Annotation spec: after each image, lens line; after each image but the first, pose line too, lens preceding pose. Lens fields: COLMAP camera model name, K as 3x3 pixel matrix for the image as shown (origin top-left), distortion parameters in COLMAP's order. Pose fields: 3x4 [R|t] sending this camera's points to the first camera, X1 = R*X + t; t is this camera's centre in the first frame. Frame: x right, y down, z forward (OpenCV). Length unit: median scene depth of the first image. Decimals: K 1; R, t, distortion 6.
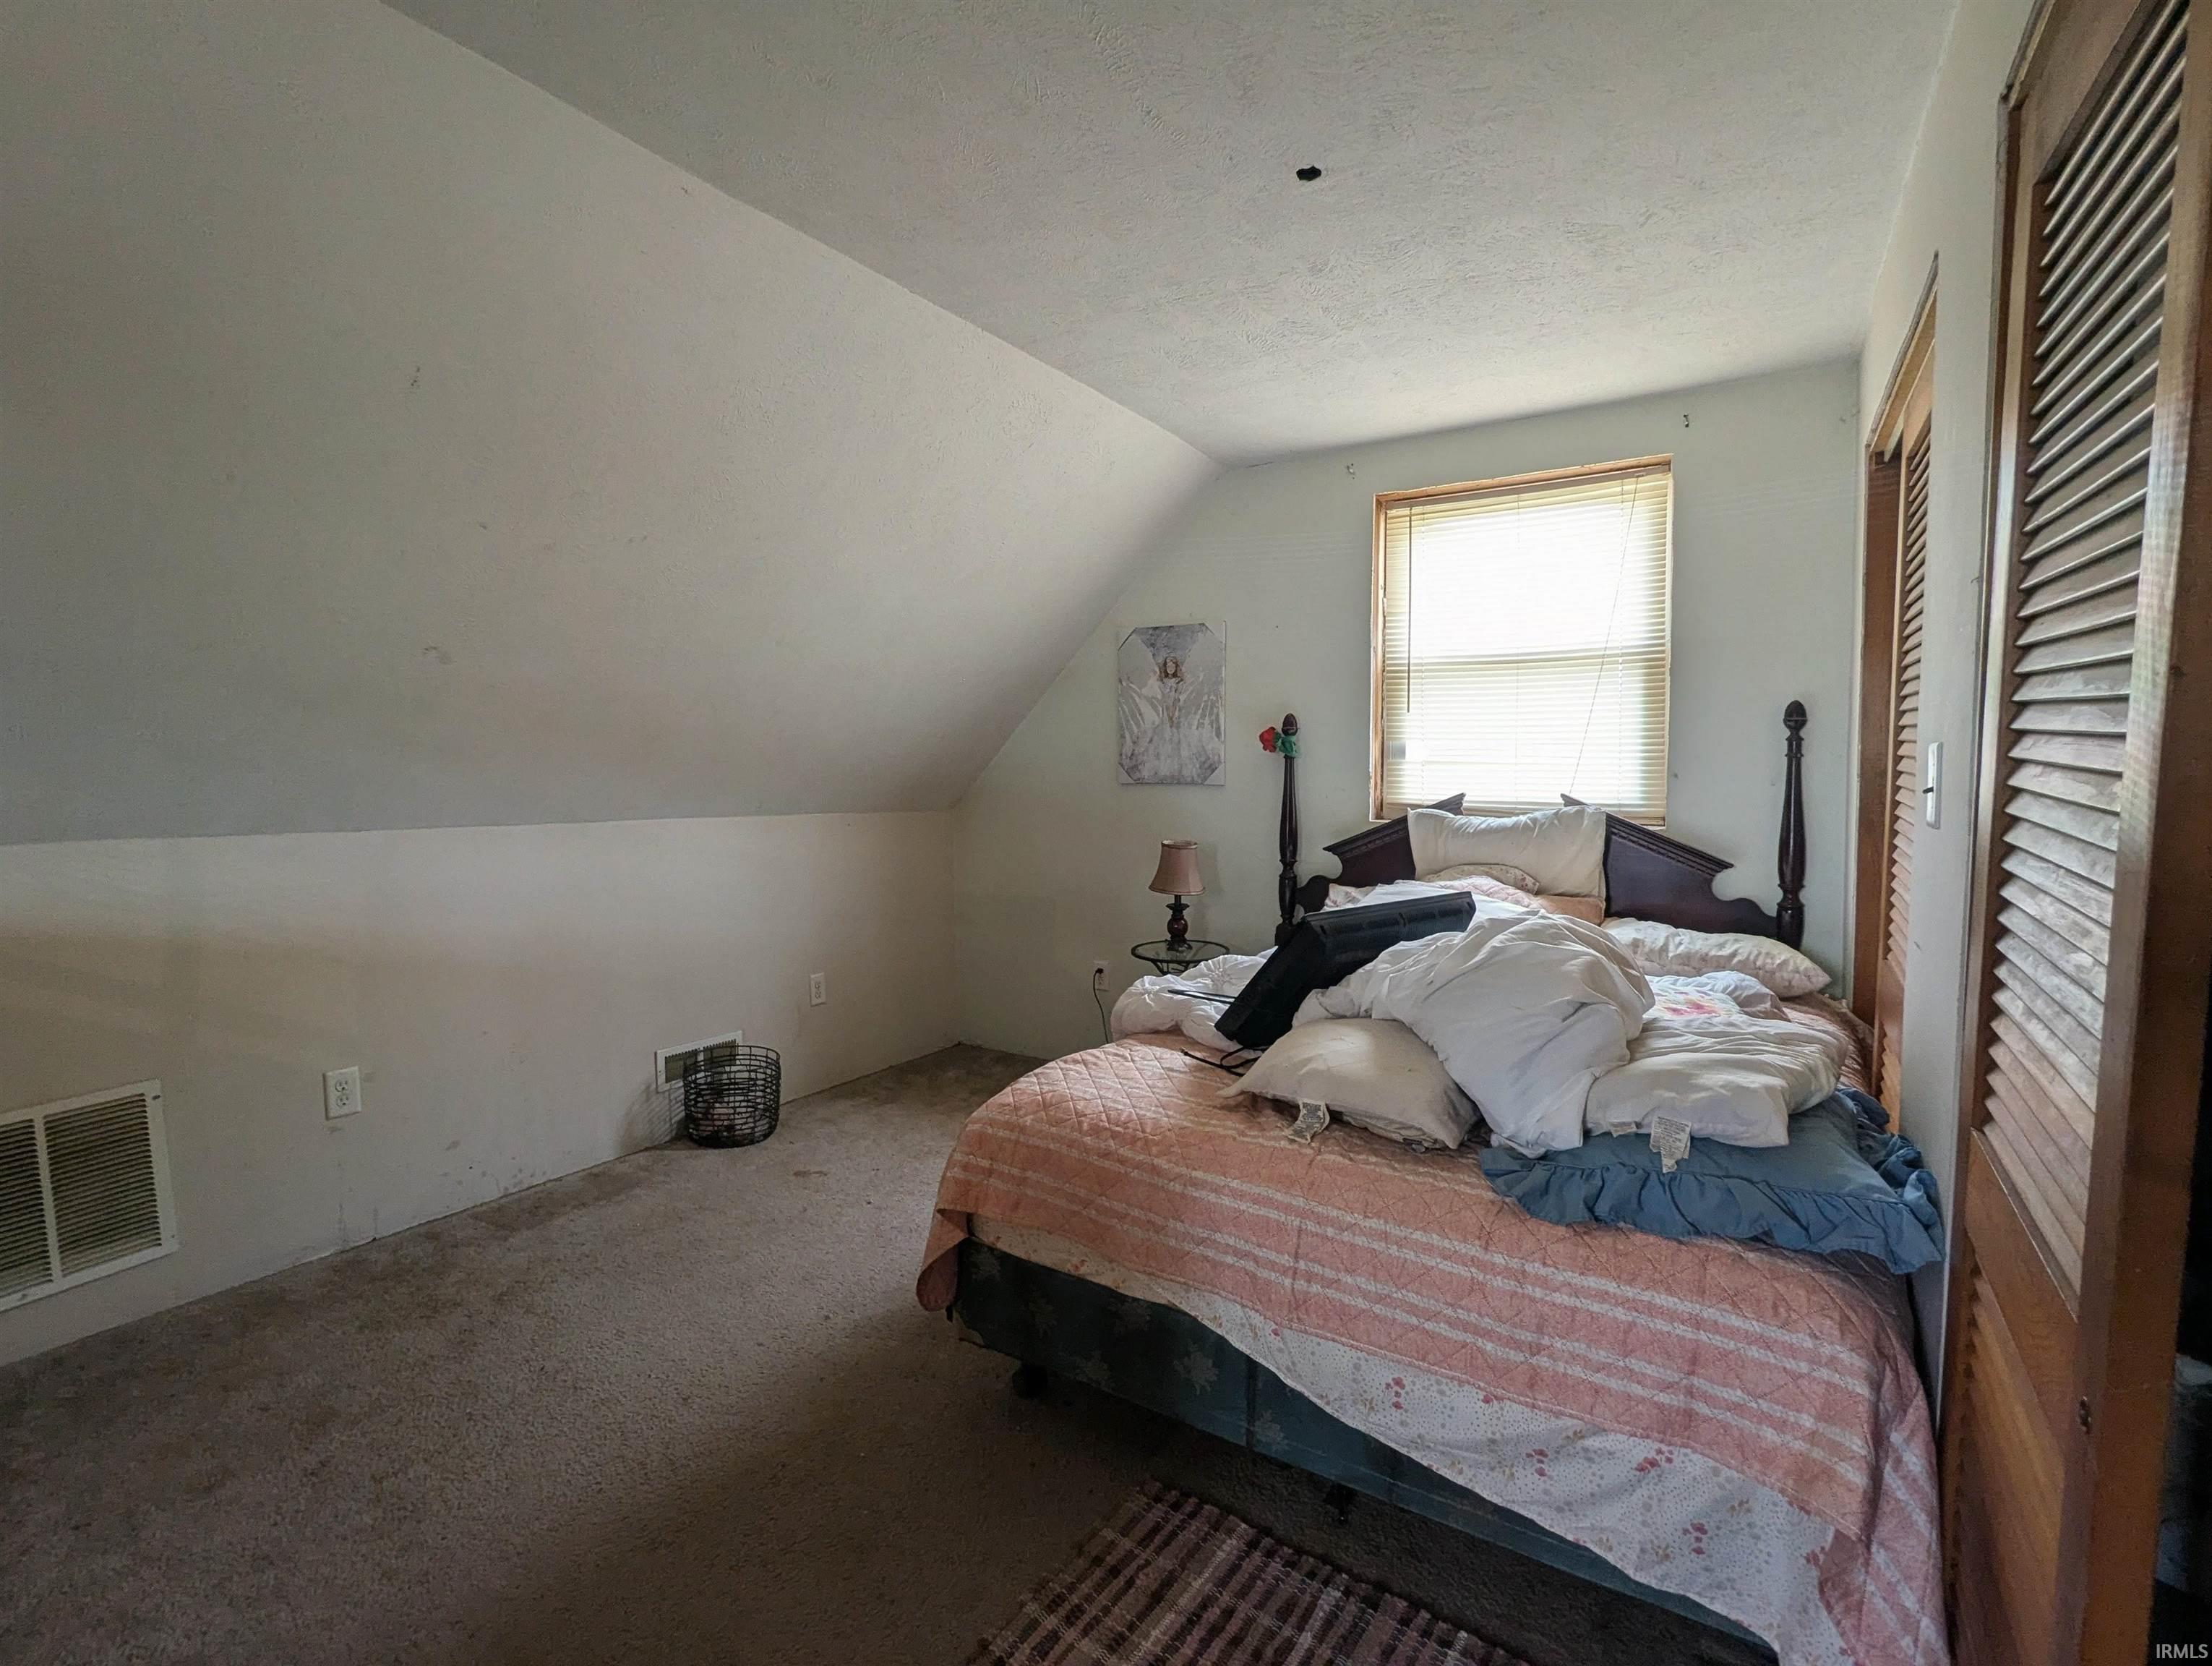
lens RADIAL K [[1058.5, 0, 1107.1], [0, 1058.5, 823.8], [0, 0, 1]] dist [-0.004617, 0.000819]
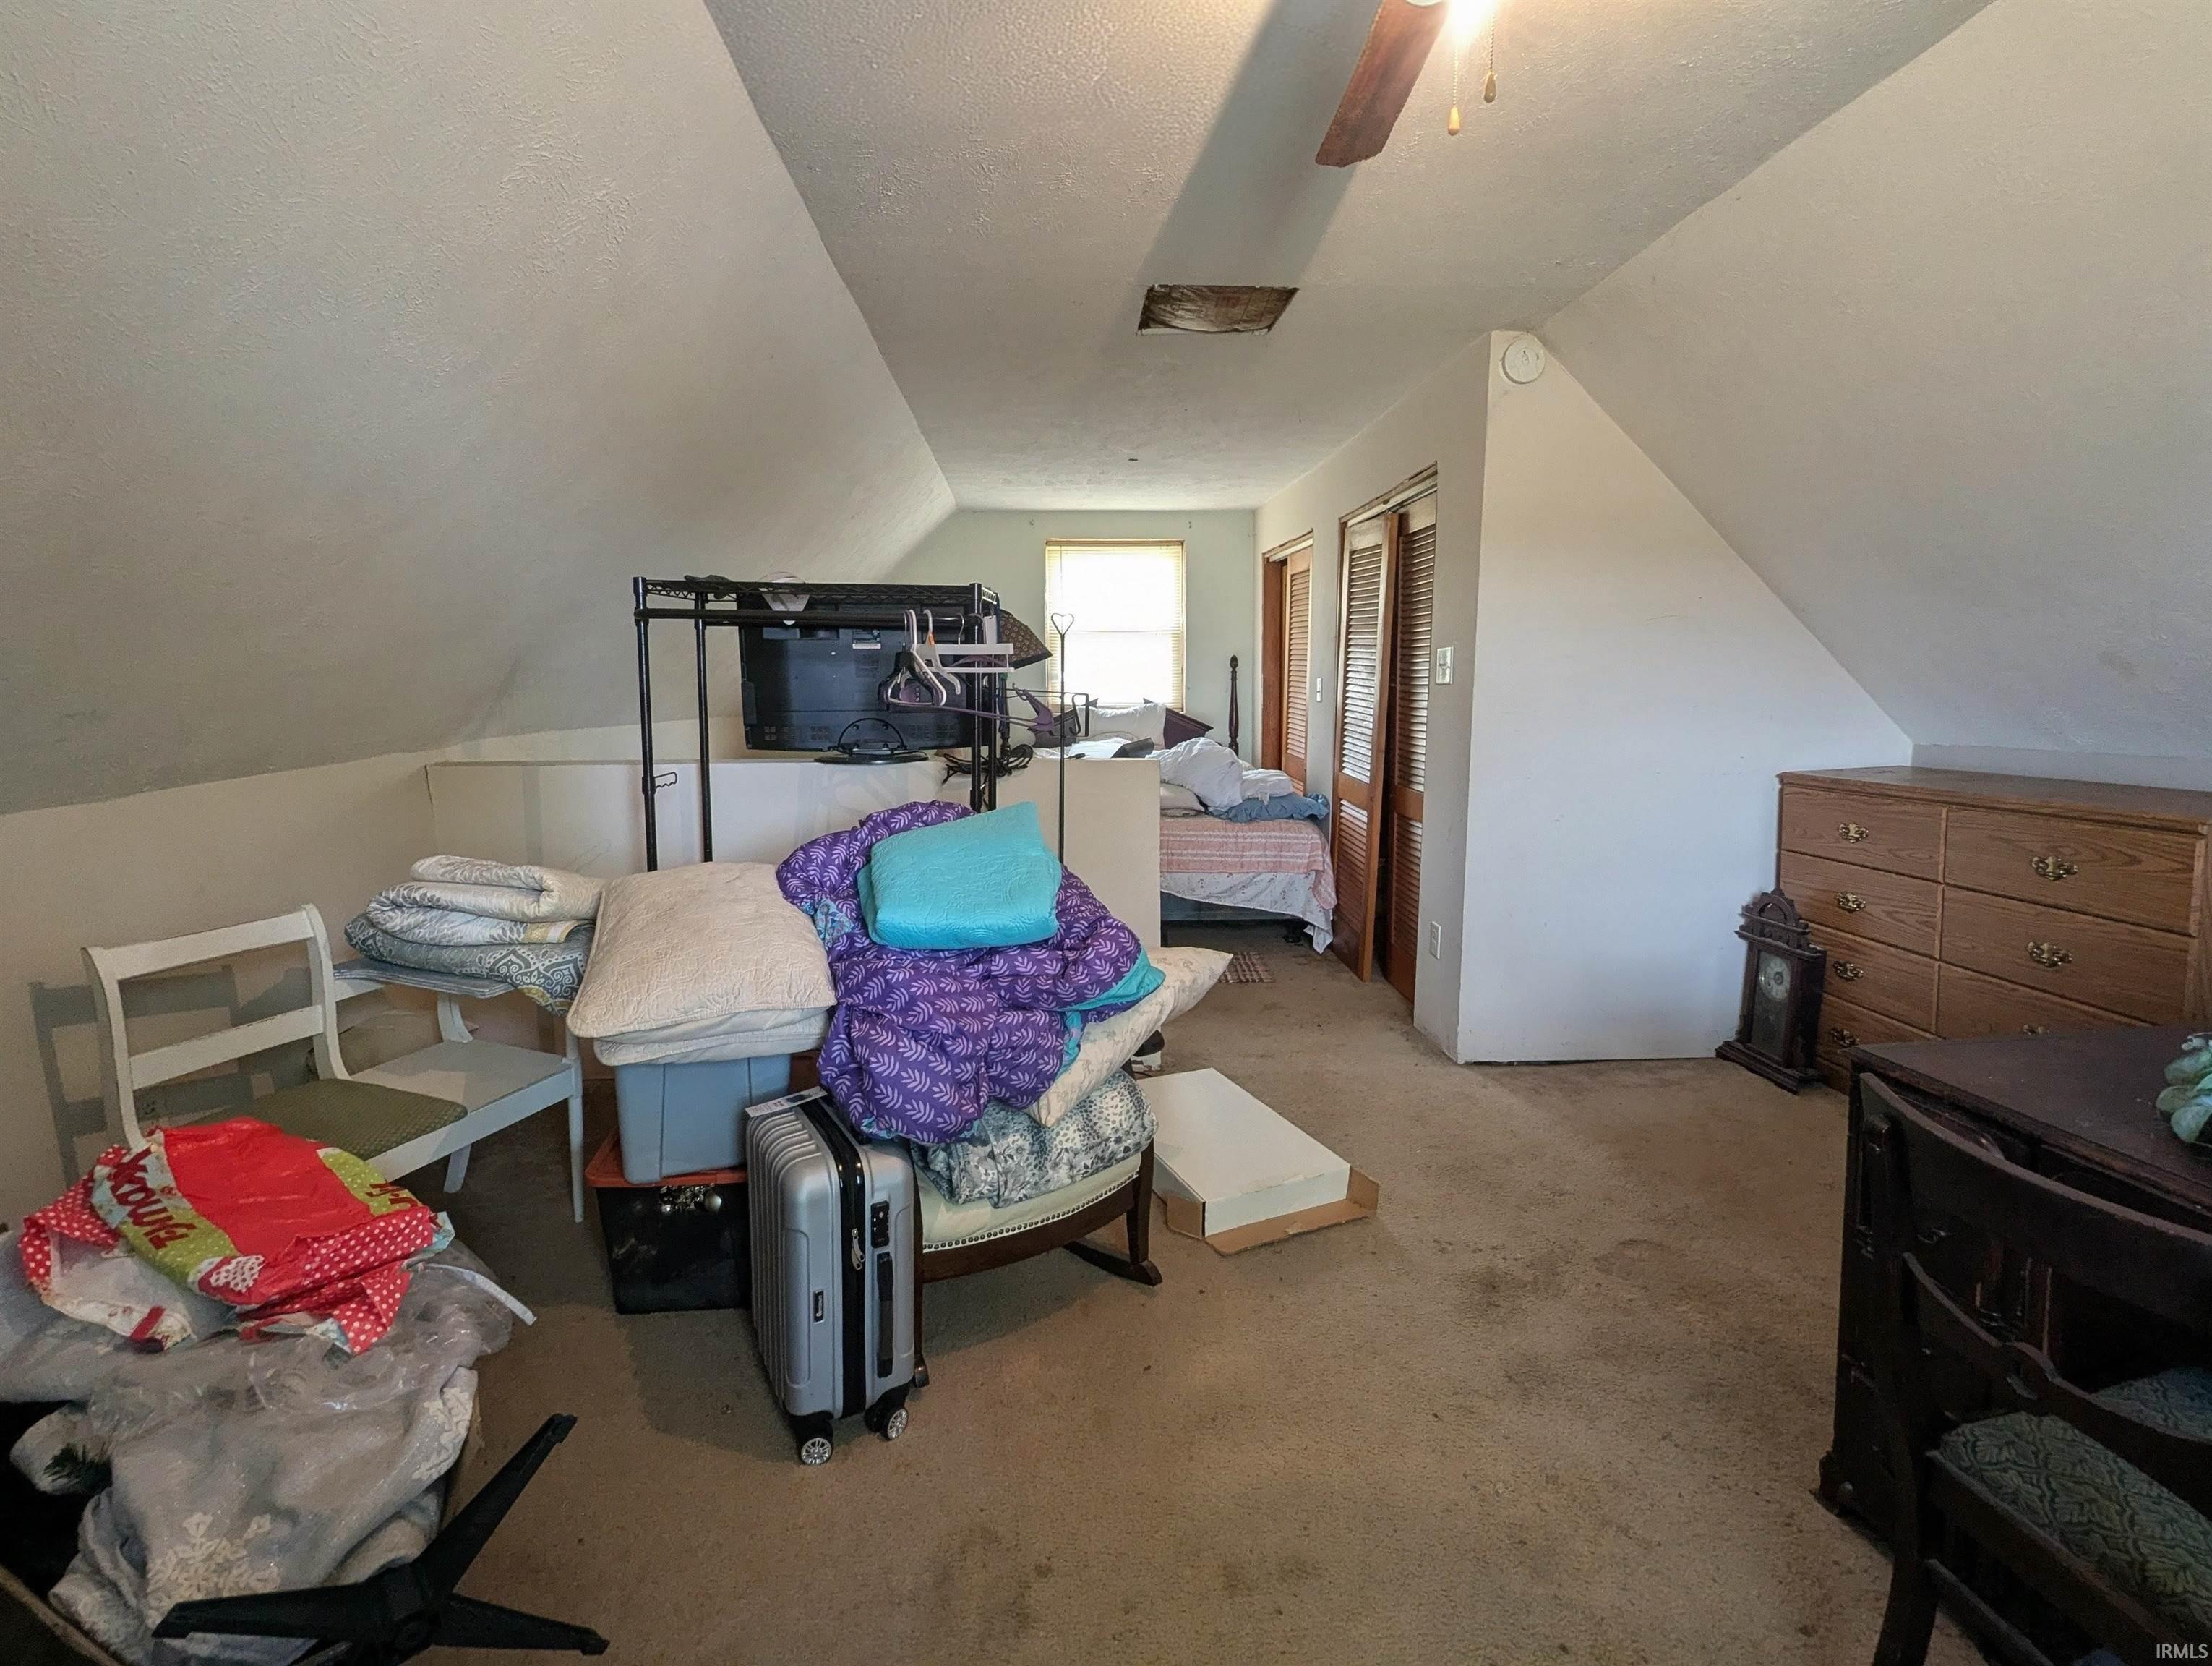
lens RADIAL K [[1058.5, 0, 1107.1], [0, 1058.5, 823.8], [0, 0, 1]] dist [-0.004617, 0.000819]
pose [[0.821164, -0.078800, 0.565225, -1.095763], [0.033262, 0.995346, 0.090442, 0.037421], [-0.569722, -0.055467, 0.819964, -0.908048]]
